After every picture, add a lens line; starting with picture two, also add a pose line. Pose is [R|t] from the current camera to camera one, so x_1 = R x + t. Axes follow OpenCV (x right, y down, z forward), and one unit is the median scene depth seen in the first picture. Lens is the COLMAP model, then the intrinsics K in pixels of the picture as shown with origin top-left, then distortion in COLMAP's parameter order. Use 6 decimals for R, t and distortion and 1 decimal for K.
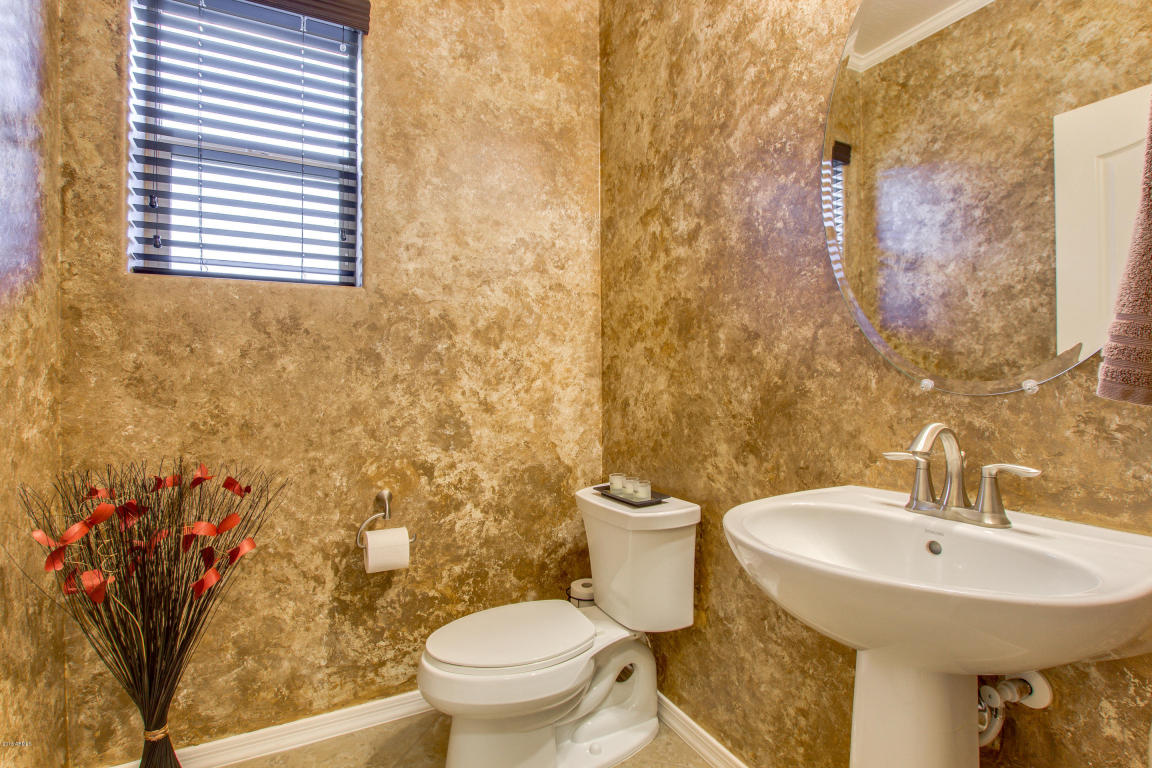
lens RADIAL K [[543.7, 0, 584.6], [0, 543.7, 382.8], [0, 0, 1]] dist [-0.023509, 0.001824]
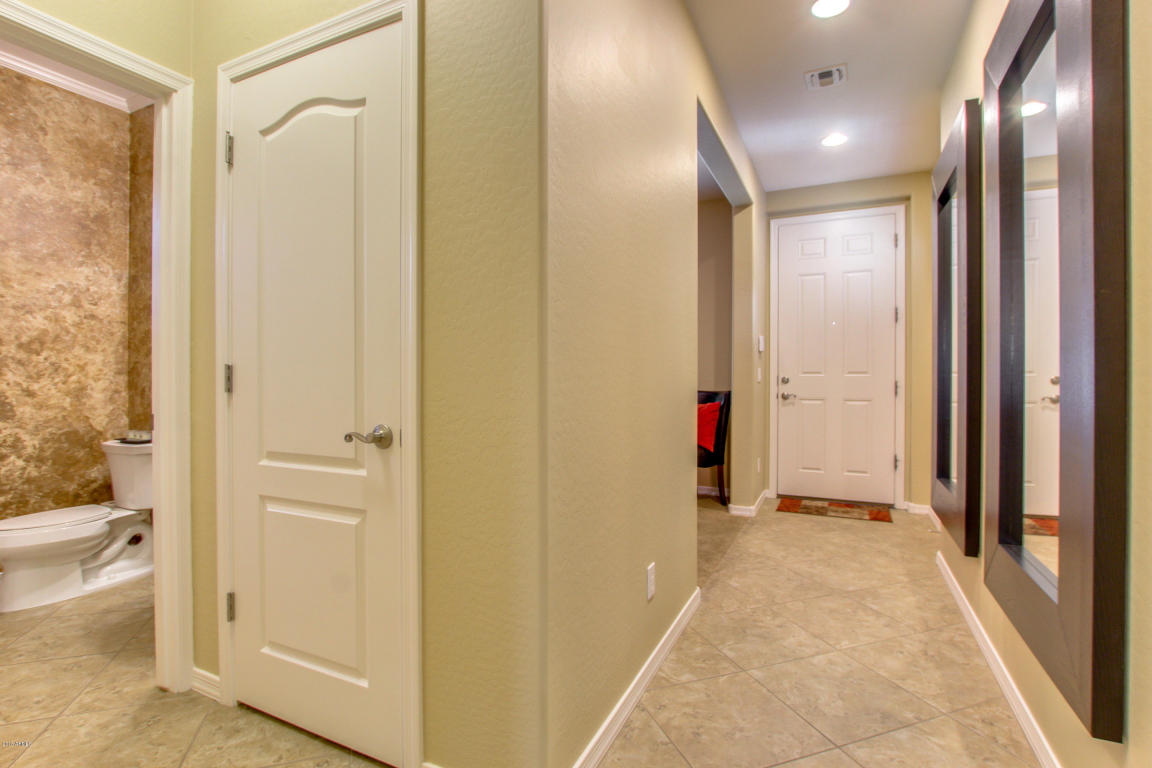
lens RADIAL K [[543.7, 0, 592.5], [0, 543.7, 379.5], [0, 0, 1]] dist [-0.023509, 0.001824]
pose [[0.791883, 0.005728, 0.610647, 0.161395], [-0.003812, 0.999983, -0.004436, 0.006179], [-0.610662, 0.001185, 0.791891, -1.126864]]
